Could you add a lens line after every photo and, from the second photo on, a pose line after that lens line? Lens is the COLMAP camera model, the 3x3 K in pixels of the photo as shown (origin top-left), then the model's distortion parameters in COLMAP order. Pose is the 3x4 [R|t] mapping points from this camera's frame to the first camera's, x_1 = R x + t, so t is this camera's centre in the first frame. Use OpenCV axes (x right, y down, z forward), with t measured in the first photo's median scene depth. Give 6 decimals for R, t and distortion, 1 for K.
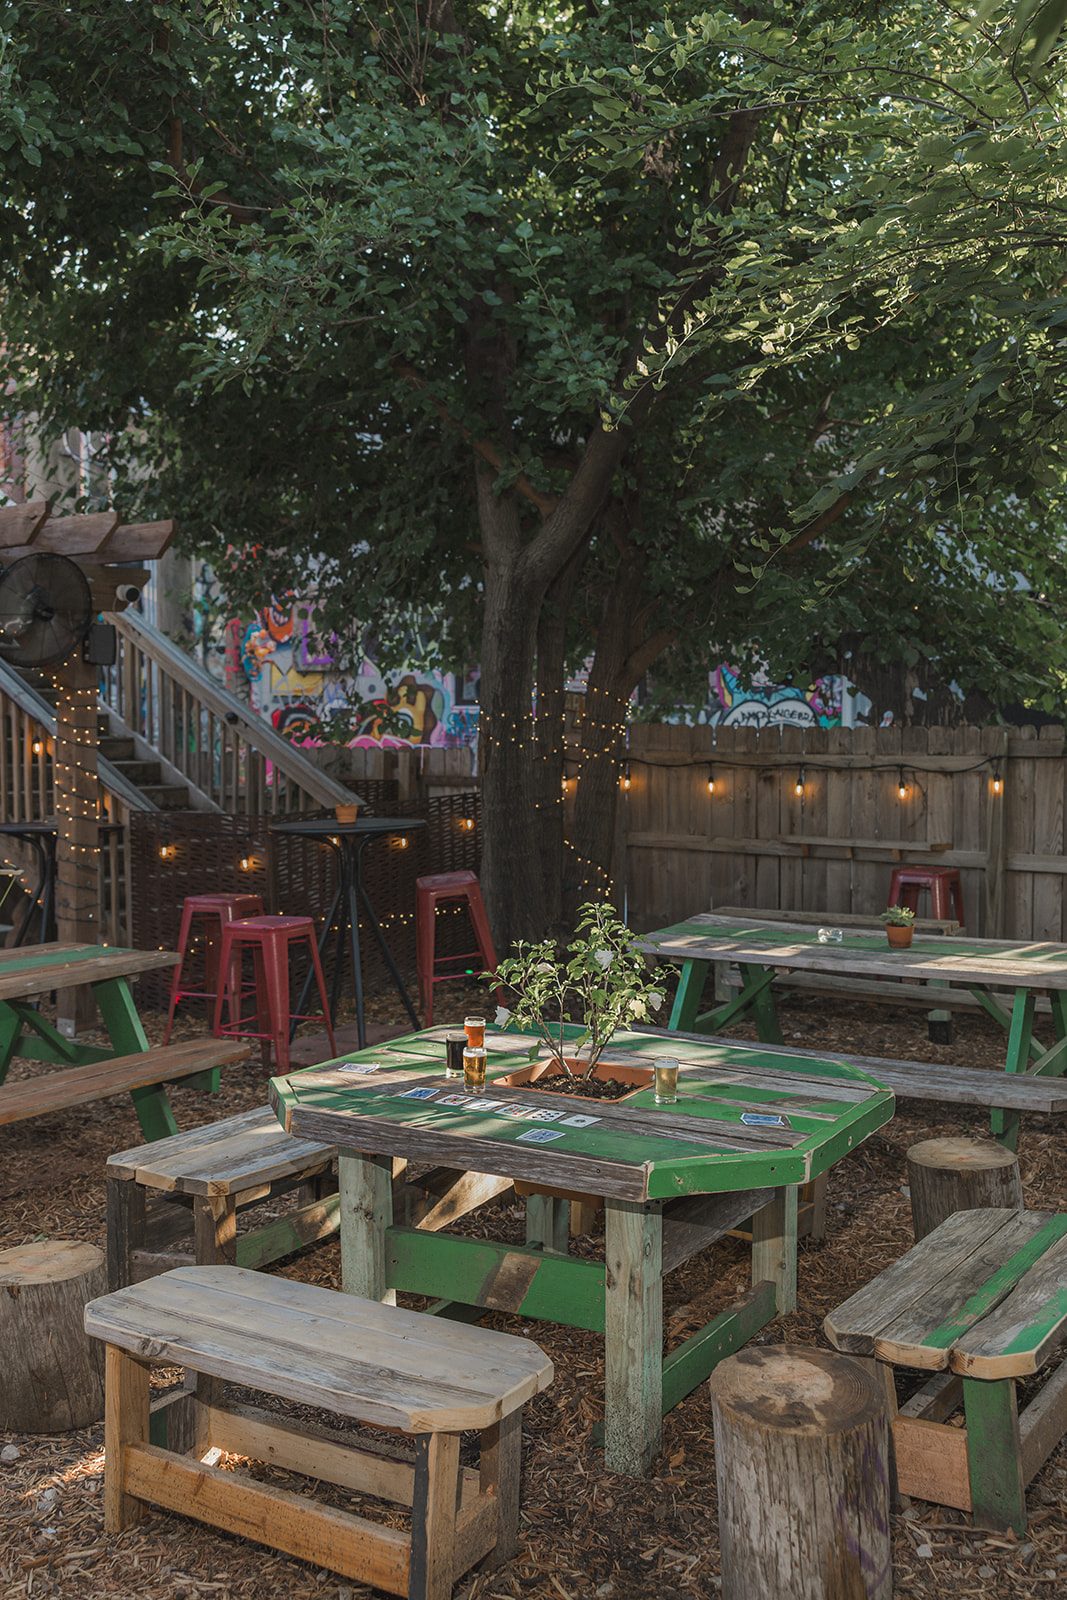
lens RADIAL K [[1525.7, 0, 525.0], [0, 1525.7, 783.0], [0, 0, 1]] dist [0.004171, 0.000000]
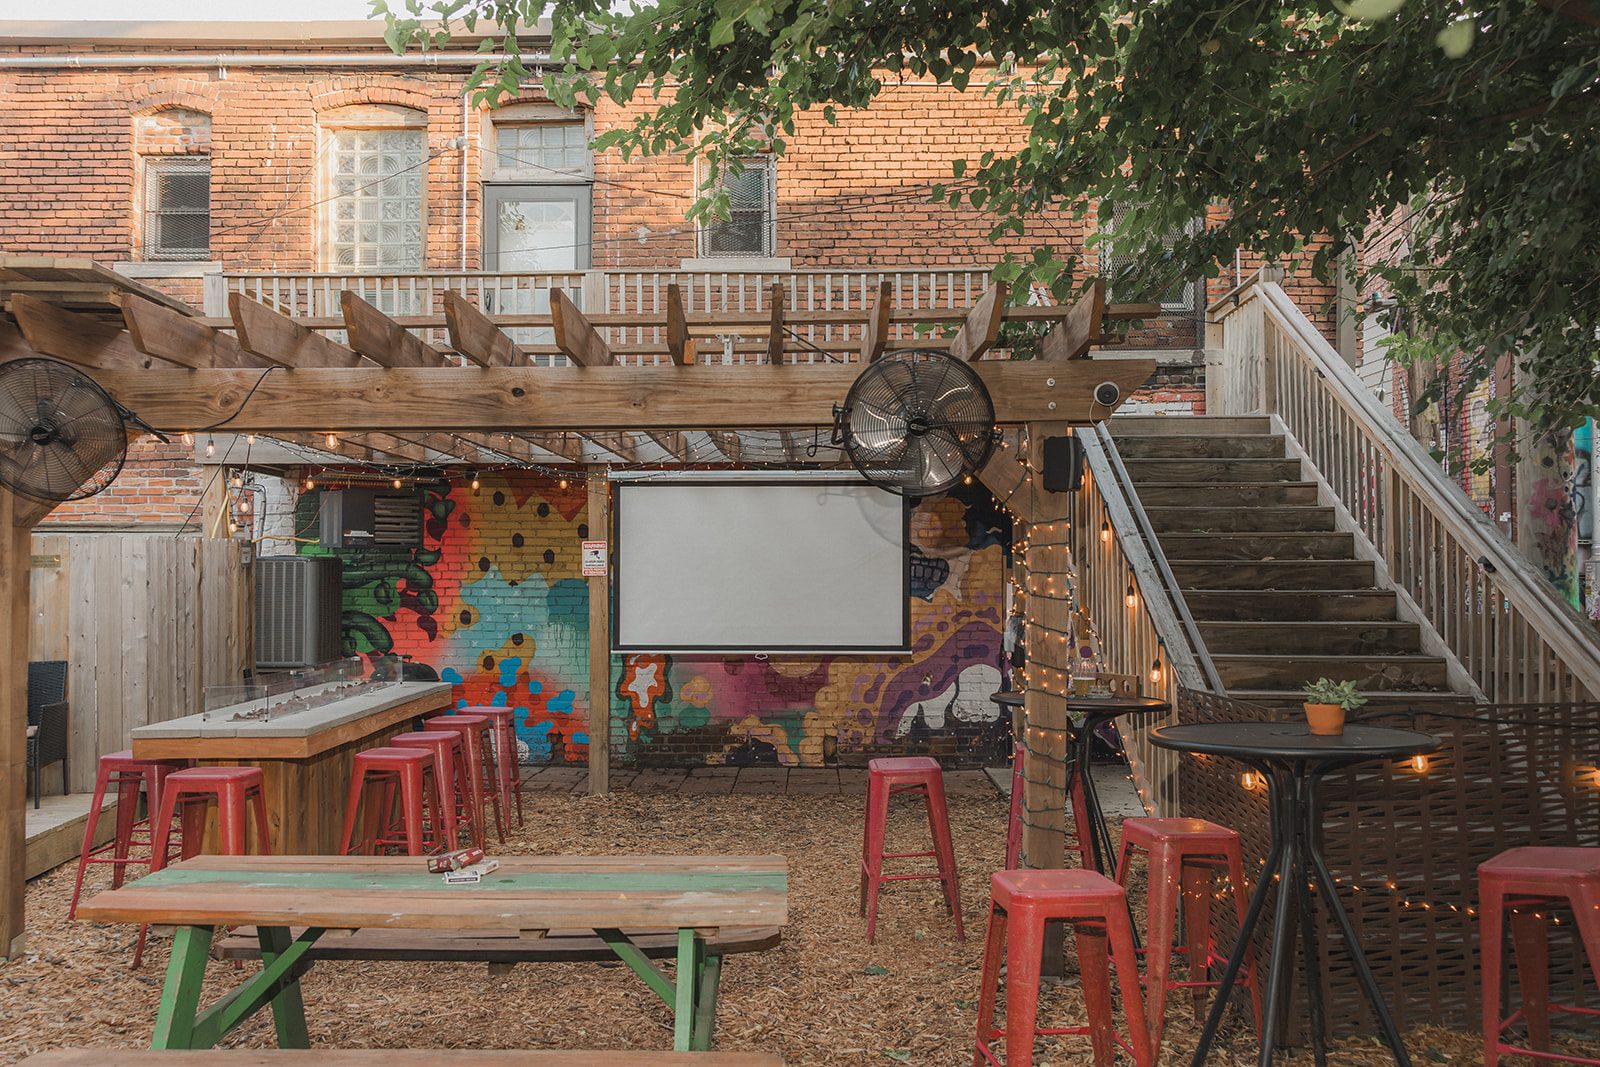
lens RADIAL K [[1307.0, 0, 786.8], [0, 1307.0, 543.8], [0, 0, 1]] dist [-0.001099, 0.003781]
pose [[0.560974, -0.021807, -0.827546, 0.180371], [-0.035480, 0.998101, -0.050352, -0.013428], [0.827073, 0.057608, 0.559135, 0.530999]]
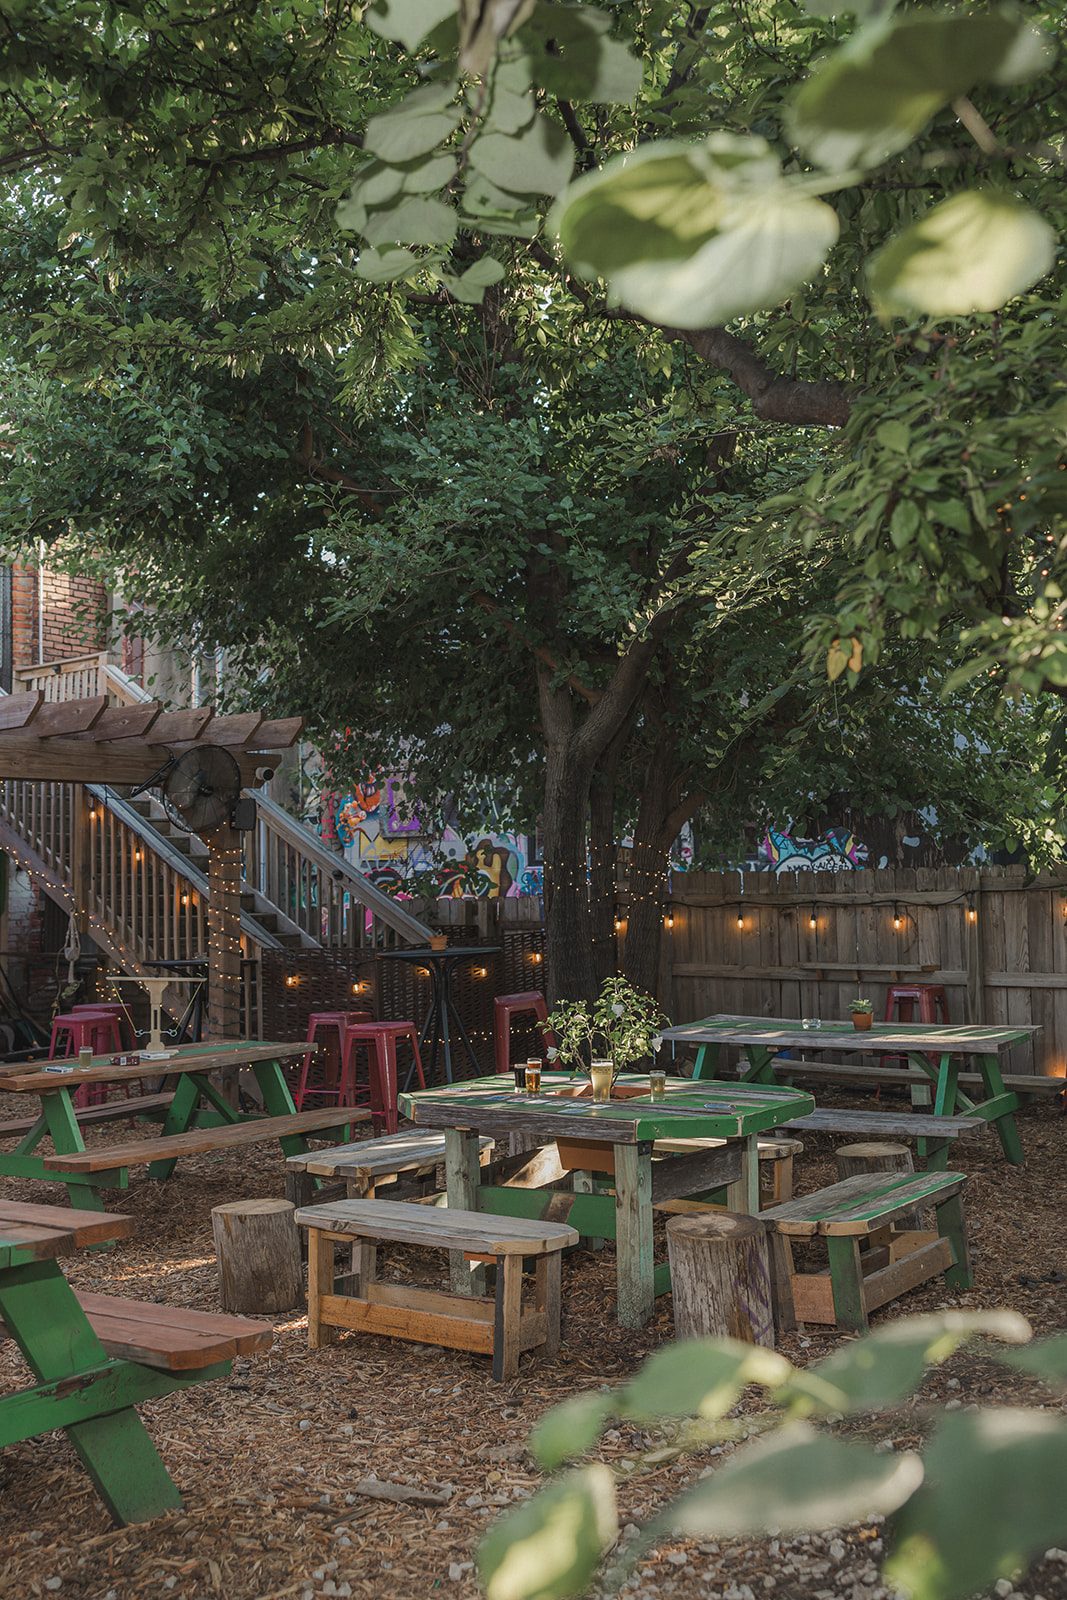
lens RADIAL K [[1525.7, 0, 527.1], [0, 1525.7, 765.6], [0, 0, 1]] dist [0.004171, 0.000000]
pose [[0.998611, -0.022645, -0.047565, 0.018839], [0.016761, 0.992552, -0.120659, 0.026415], [0.049943, 0.119694, 0.991554, -0.253556]]
